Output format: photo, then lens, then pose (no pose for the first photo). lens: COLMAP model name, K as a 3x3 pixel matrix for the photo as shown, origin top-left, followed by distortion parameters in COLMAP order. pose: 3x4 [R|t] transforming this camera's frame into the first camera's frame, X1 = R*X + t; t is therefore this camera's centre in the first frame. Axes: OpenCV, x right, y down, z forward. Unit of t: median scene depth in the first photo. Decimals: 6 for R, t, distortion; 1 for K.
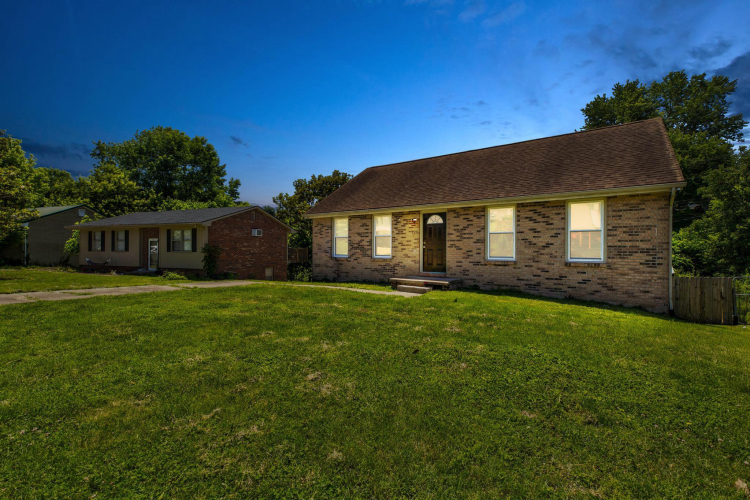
lens RADIAL K [[338.3, 0, 375.1], [0, 338.3, 251.9], [0, 0, 1]] dist [-0.001407, 0.000135]
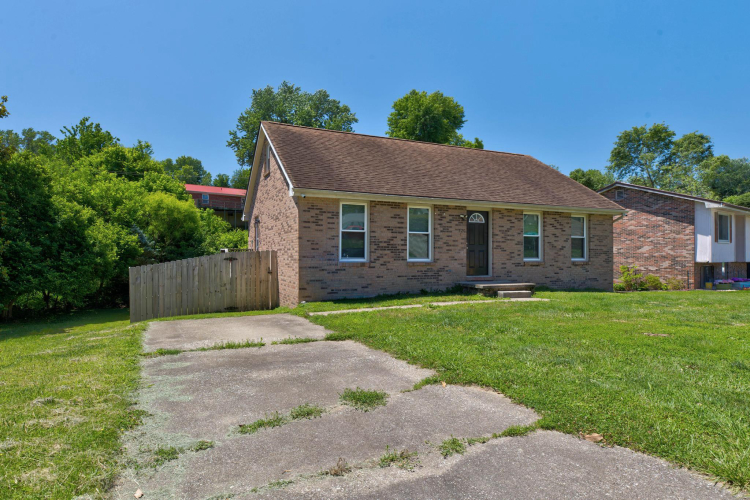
lens RADIAL K [[455.2, 0, 375.1], [0, 455.2, 249.8], [0, 0, 1]] dist [0.001262, 0.000175]
pose [[0.482884, 0.000507, 0.875684, -1.009875], [-0.002729, 0.999996, 0.000925, -0.010343], [-0.875680, -0.002836, 0.482884, 0.634897]]
